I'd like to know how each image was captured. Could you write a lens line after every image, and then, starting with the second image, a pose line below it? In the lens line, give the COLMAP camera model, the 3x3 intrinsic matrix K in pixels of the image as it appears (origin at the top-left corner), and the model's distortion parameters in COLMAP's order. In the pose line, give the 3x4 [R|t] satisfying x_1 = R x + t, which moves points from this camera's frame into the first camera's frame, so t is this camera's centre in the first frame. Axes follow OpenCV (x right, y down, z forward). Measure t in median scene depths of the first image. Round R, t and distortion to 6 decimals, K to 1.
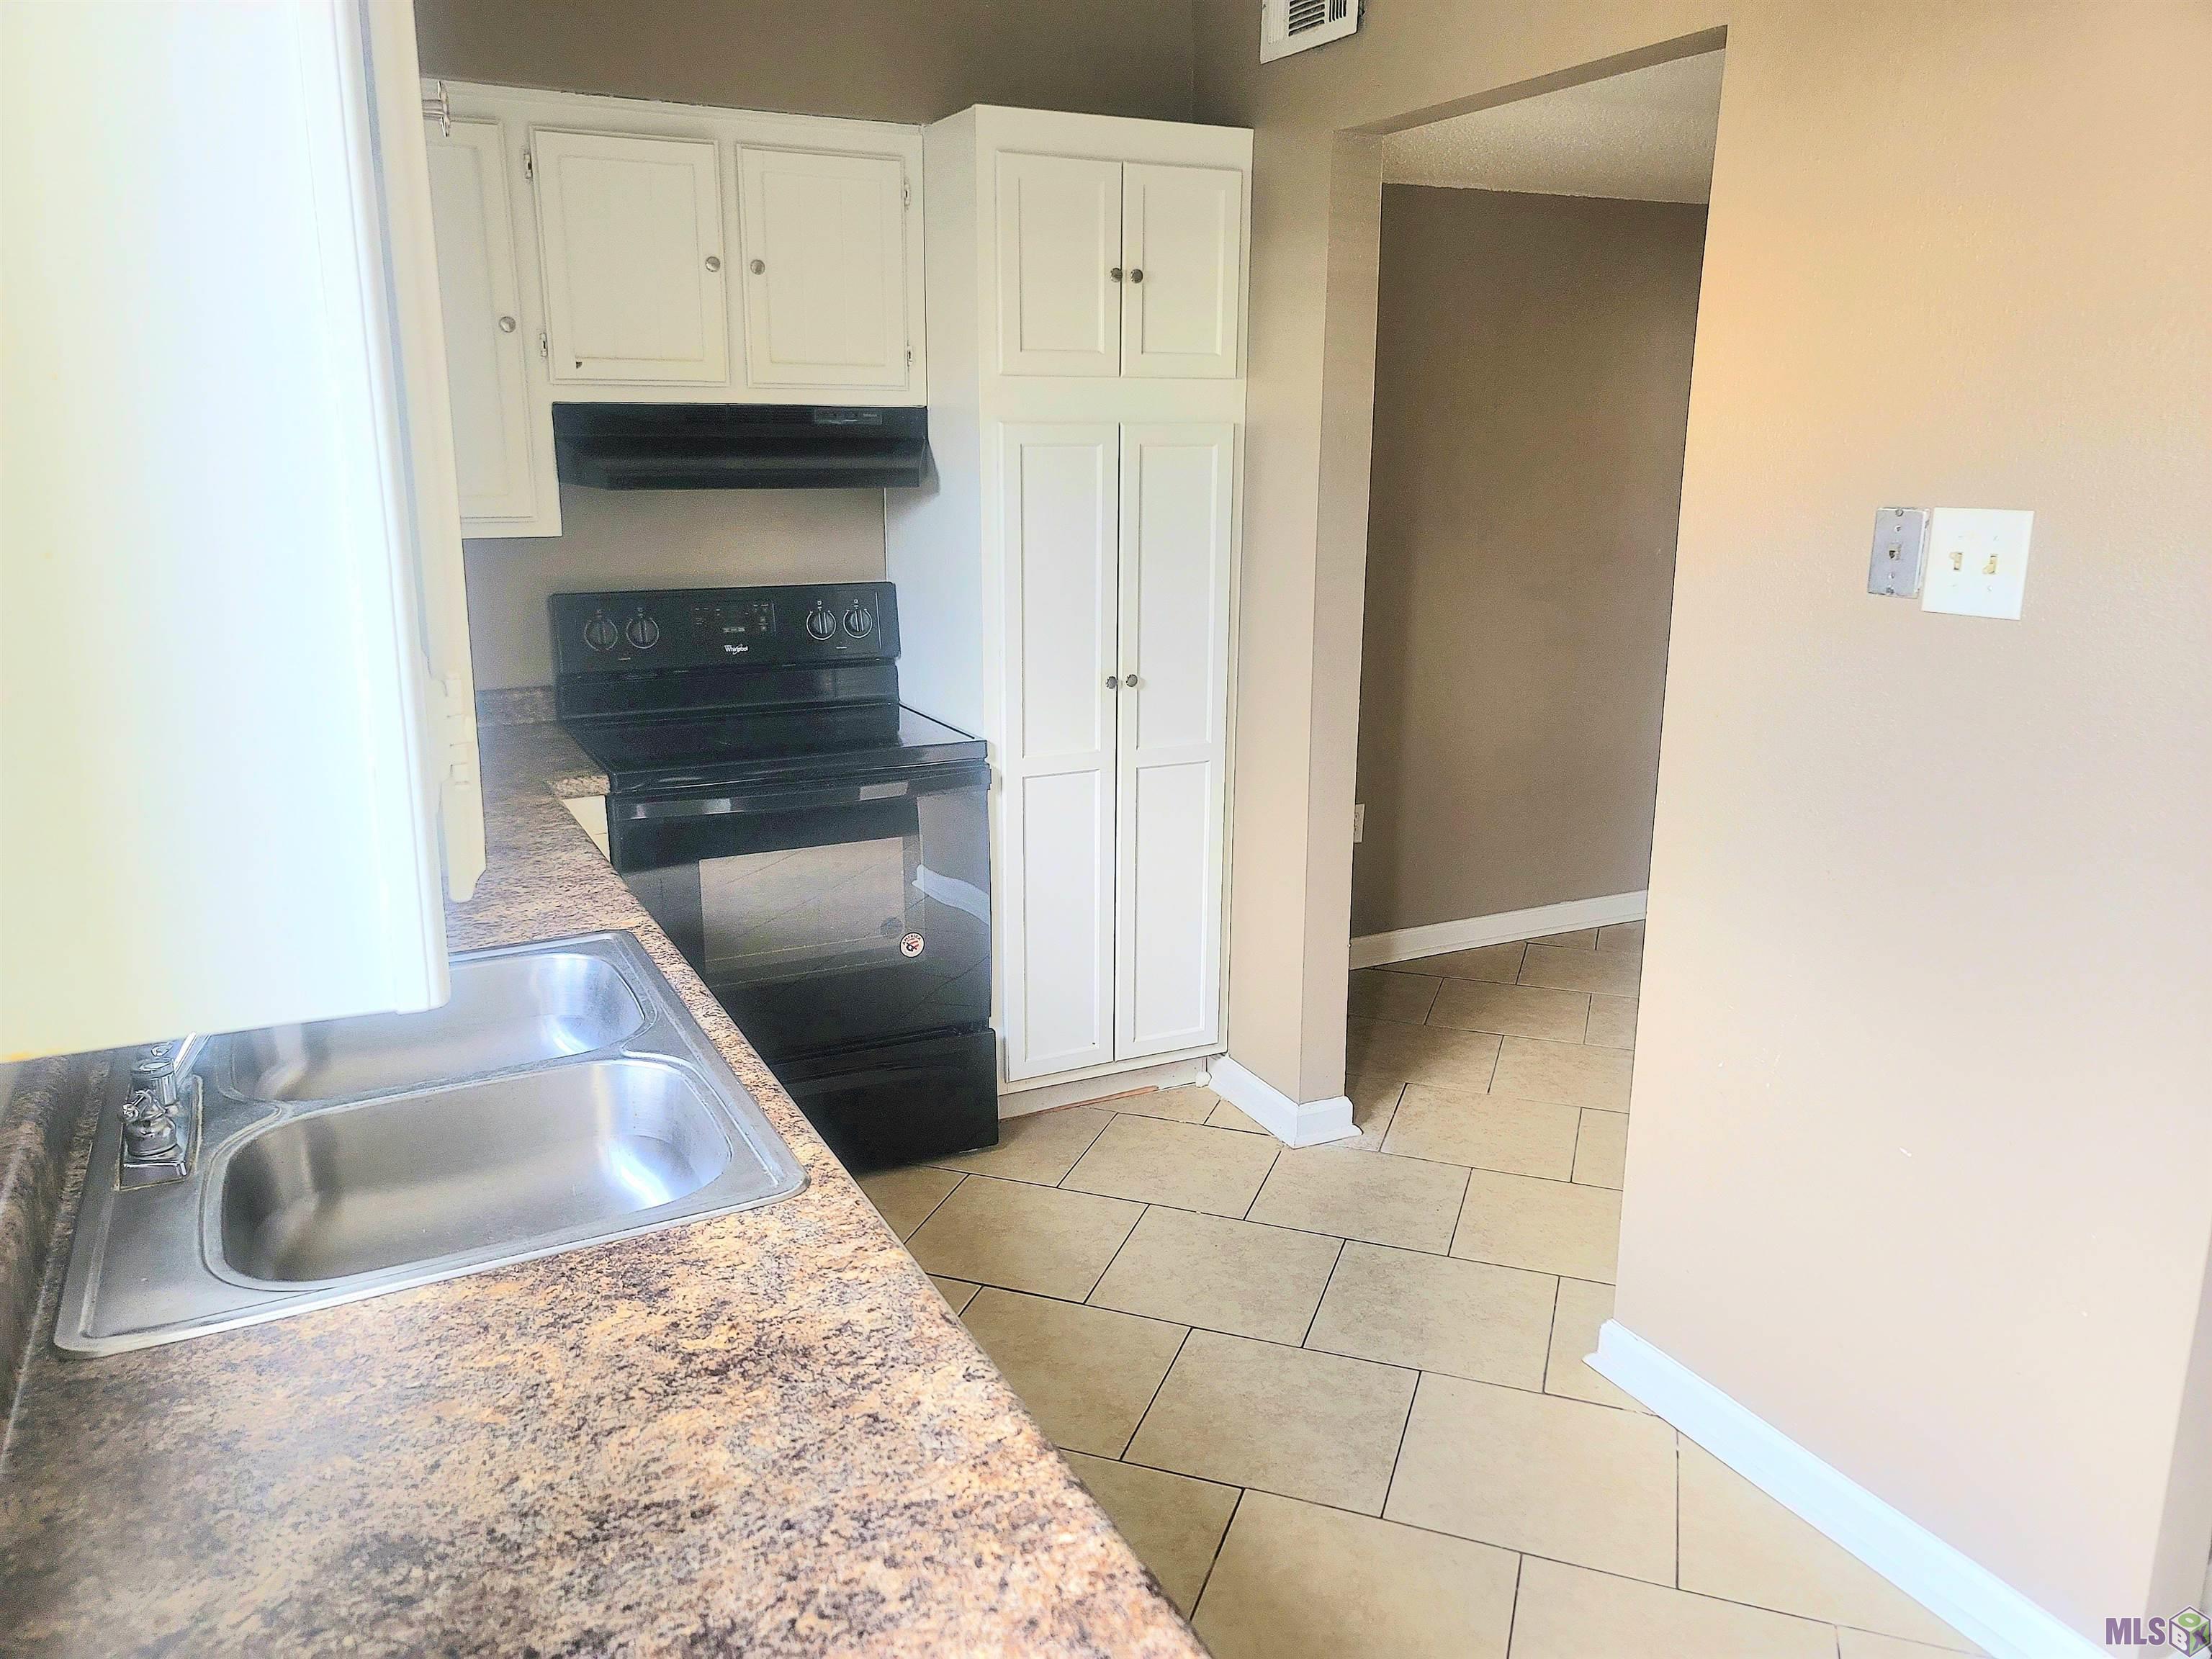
lens RADIAL K [[1625.7, 0, 1099.2], [0, 1625.7, 801.4], [0, 0, 1]] dist [0.080006, -0.064510]
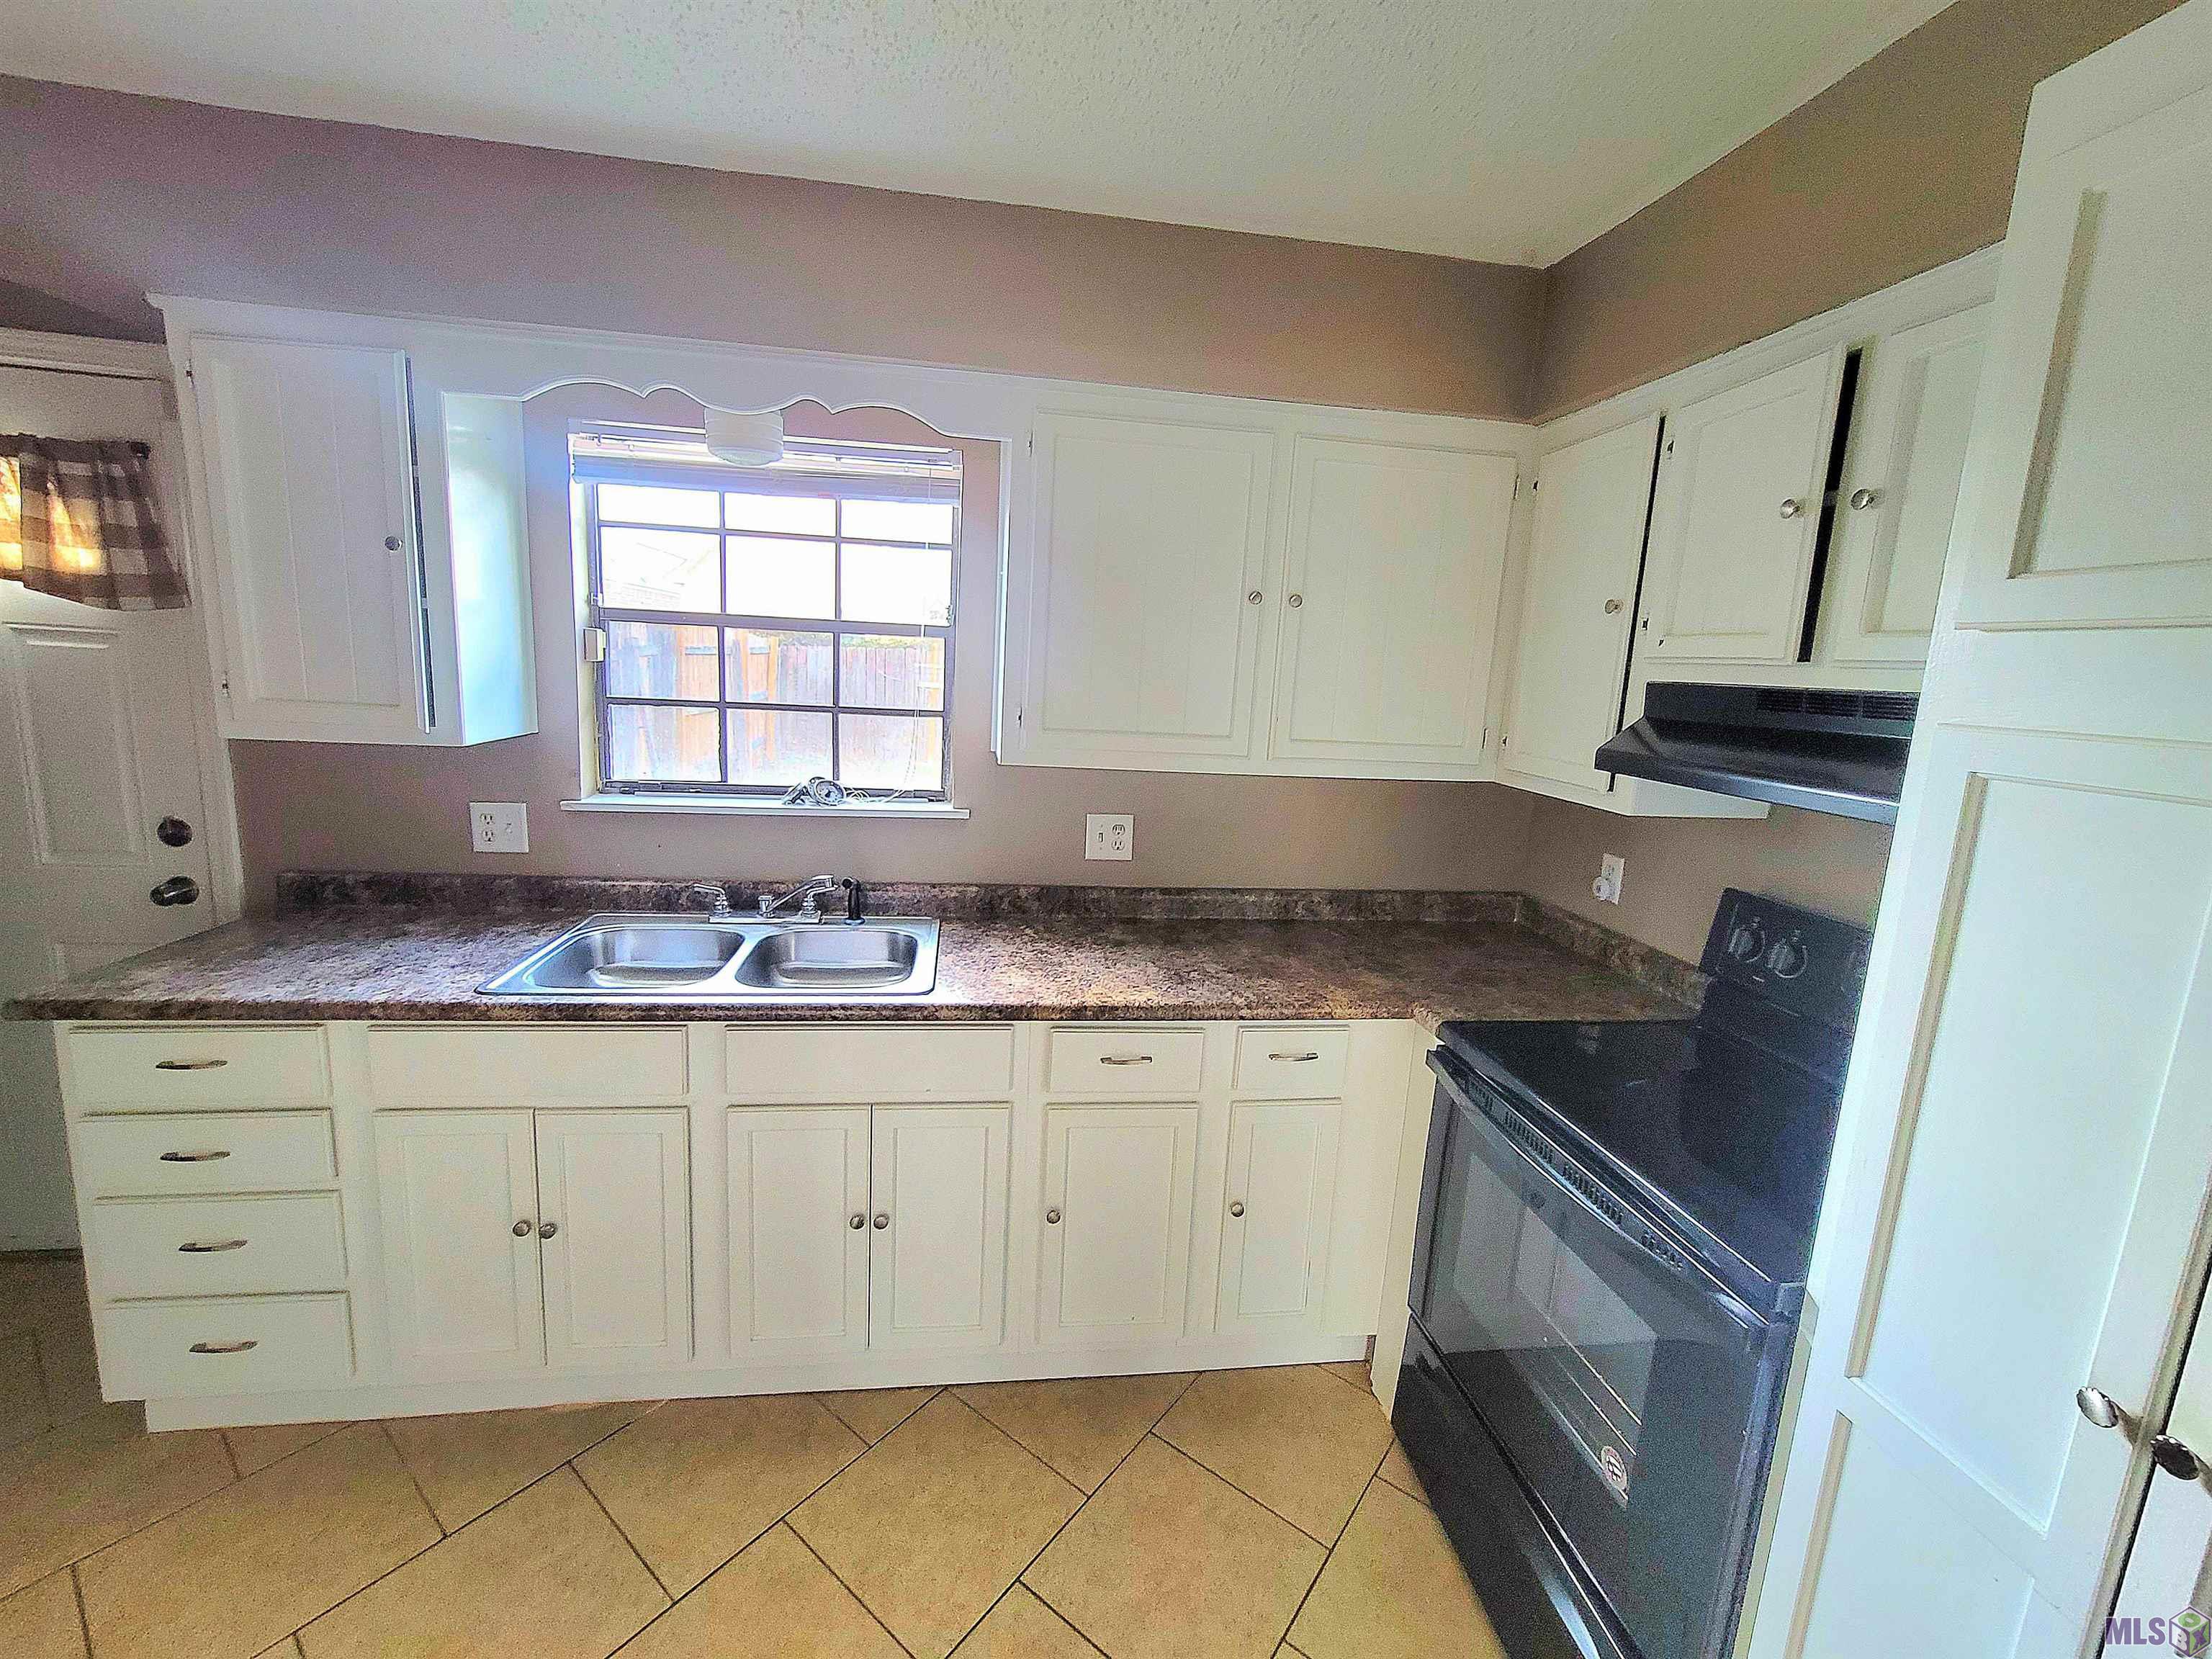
lens RADIAL K [[910.8, 0, 1101.4], [0, 910.8, 806.1], [0, 0, 1]] dist [-0.007013, 0.002969]
pose [[-0.313617, 0.133707, -0.940089, 0.288469], [-0.265806, 0.938094, 0.222097, -0.210908], [0.911587, 0.319534, -0.258662, 0.884010]]
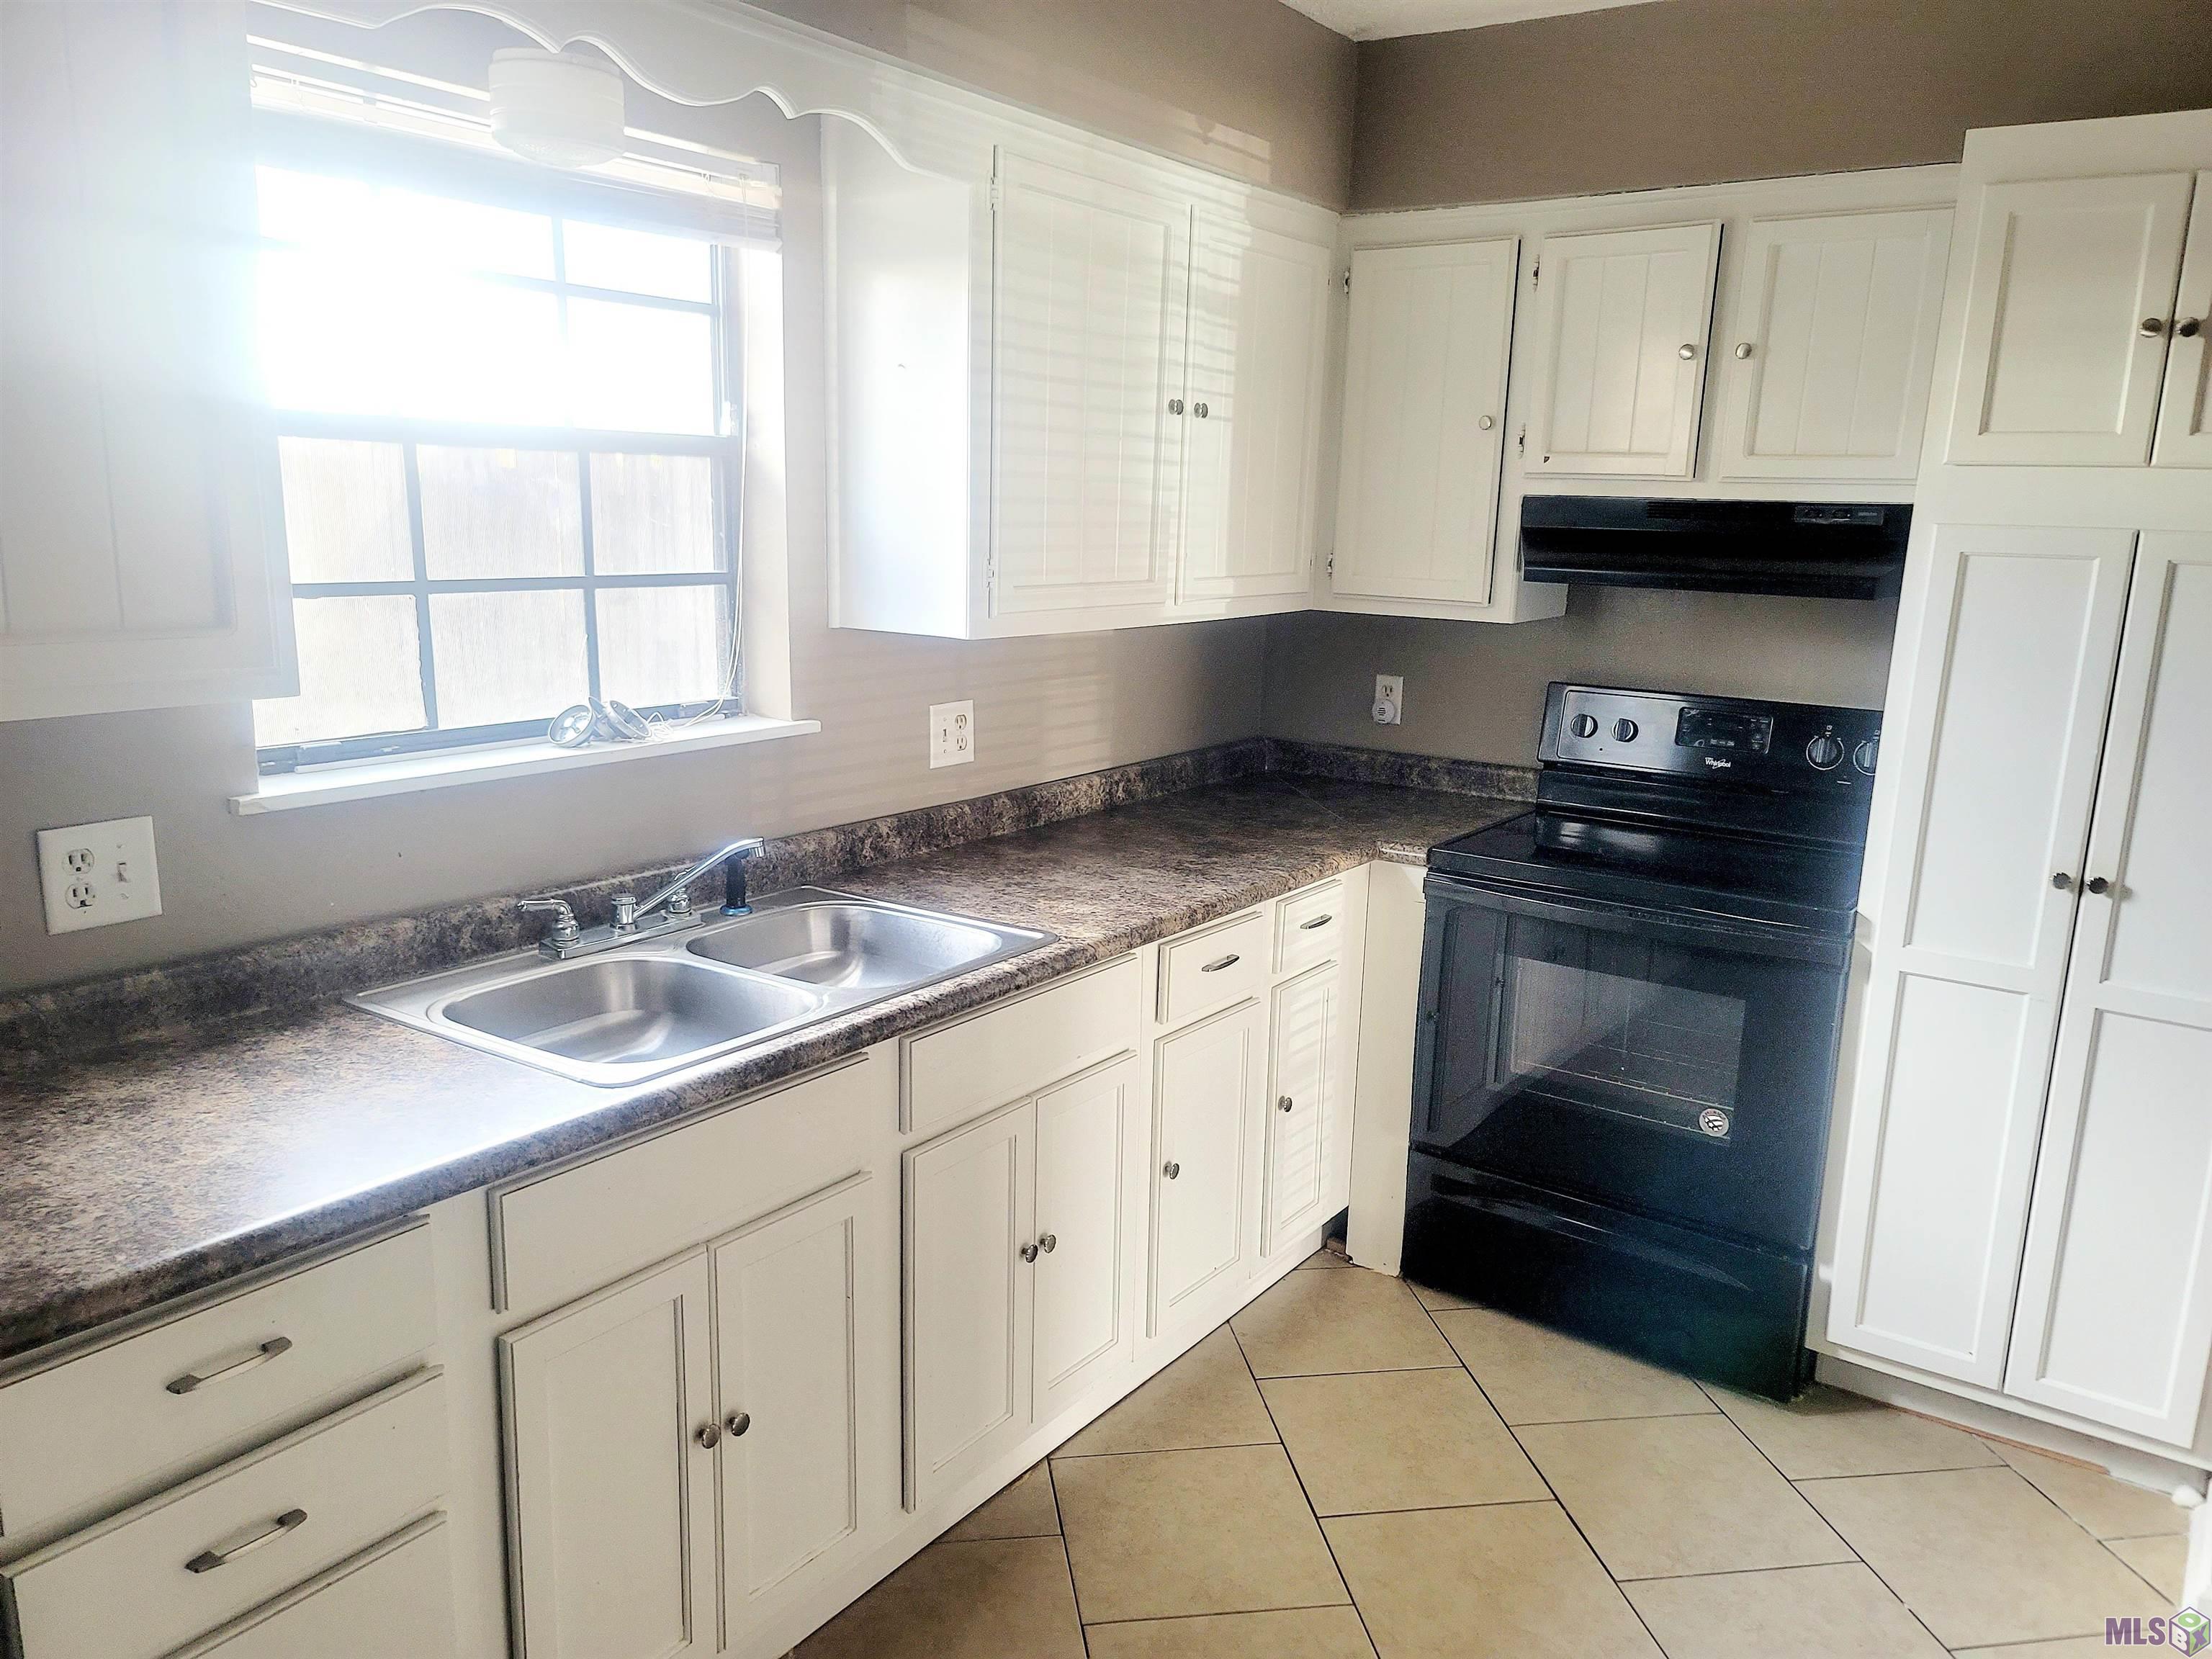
lens RADIAL K [[1625.7, 0, 1117.8], [0, 1625.7, 839.9], [0, 0, 1]] dist [0.080006, -0.064510]
pose [[0.482553, 0.195966, -0.853663, 0.480481], [-0.226396, 0.969434, 0.094567, -0.072984], [0.846101, 0.147632, 0.512169, 0.289169]]
